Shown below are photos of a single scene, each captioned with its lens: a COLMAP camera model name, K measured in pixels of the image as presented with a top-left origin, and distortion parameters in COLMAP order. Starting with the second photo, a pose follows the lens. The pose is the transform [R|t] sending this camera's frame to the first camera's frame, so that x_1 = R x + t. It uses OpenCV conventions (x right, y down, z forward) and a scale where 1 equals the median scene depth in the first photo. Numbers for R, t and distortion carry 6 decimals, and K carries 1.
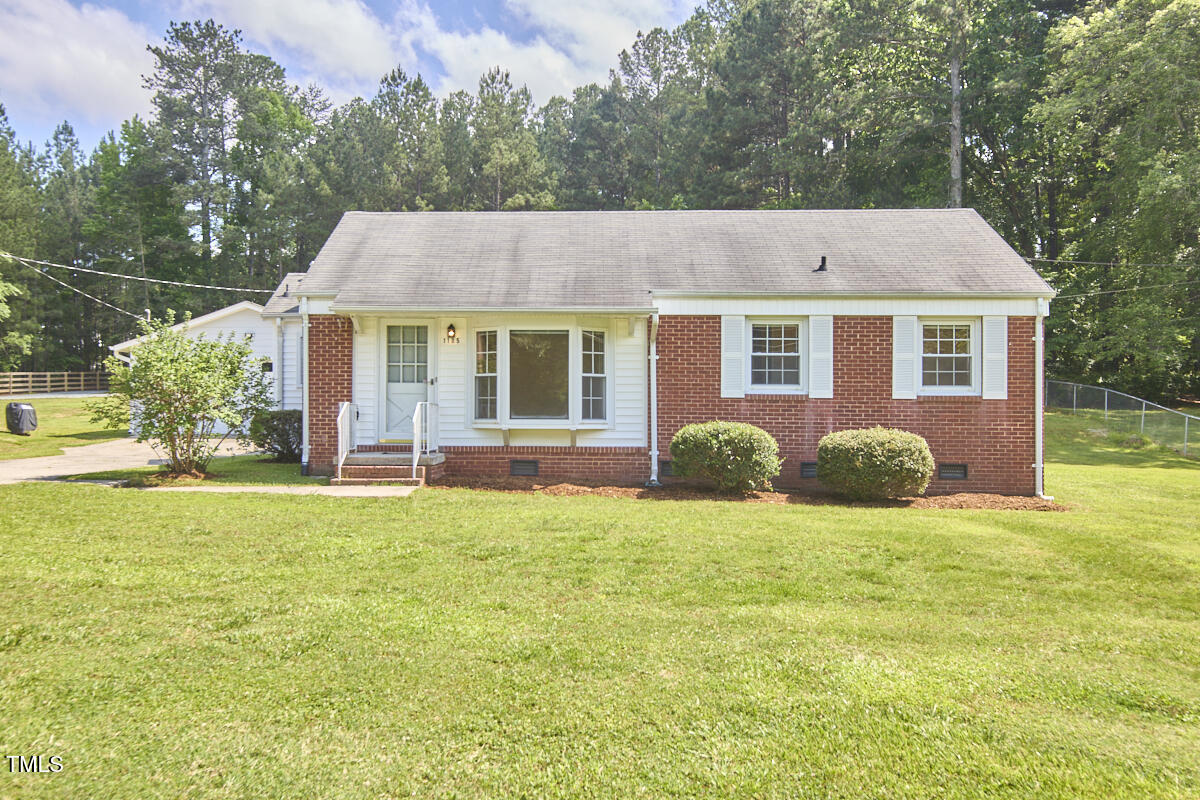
lens RADIAL K [[1241.6, 0, 600.0], [0, 1241.6, 400.0], [0, 0, 1]] dist [0.016378, 0.001572]
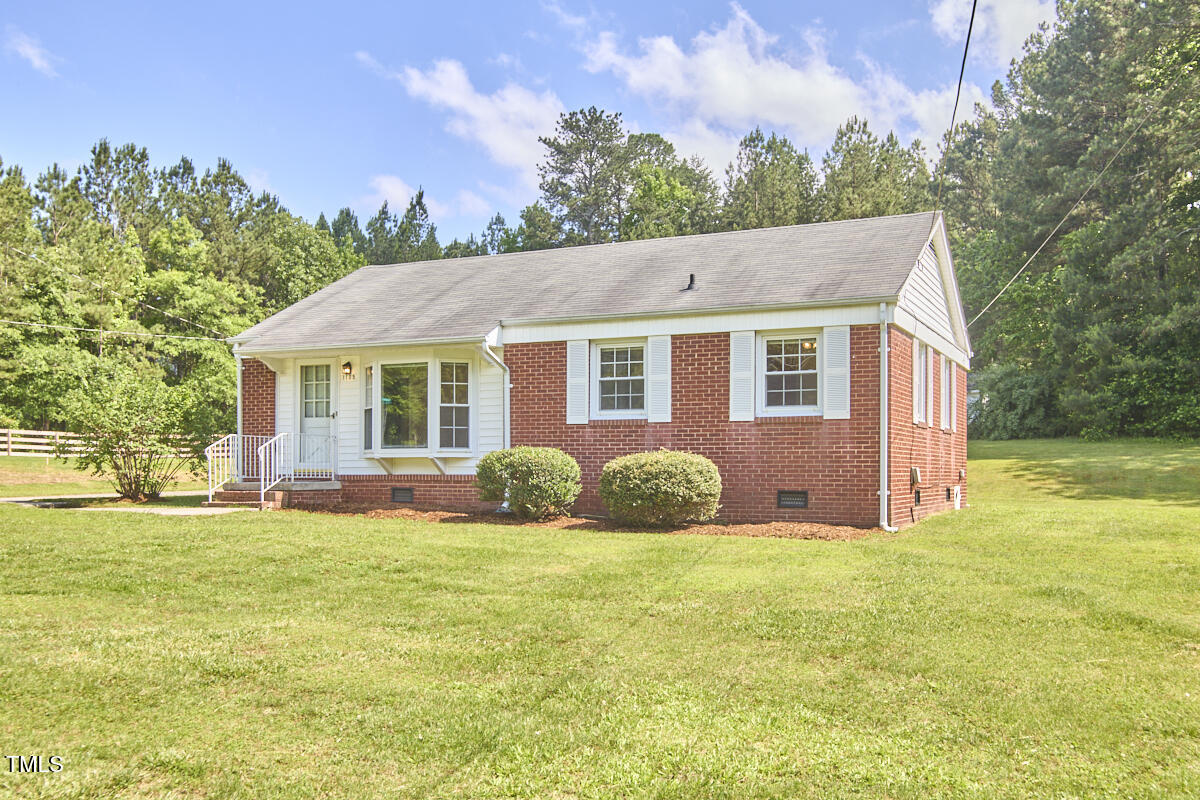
lens RADIAL K [[1203.5, 0, 599.8], [0, 1203.5, 483.8], [0, 0, 1]] dist [0.008352, 0.024355]
pose [[0.914610, -0.002054, -0.404332, 0.508631], [0.009879, 0.999802, 0.017266, 0.029267], [0.404216, -0.019786, 0.914449, 0.132496]]
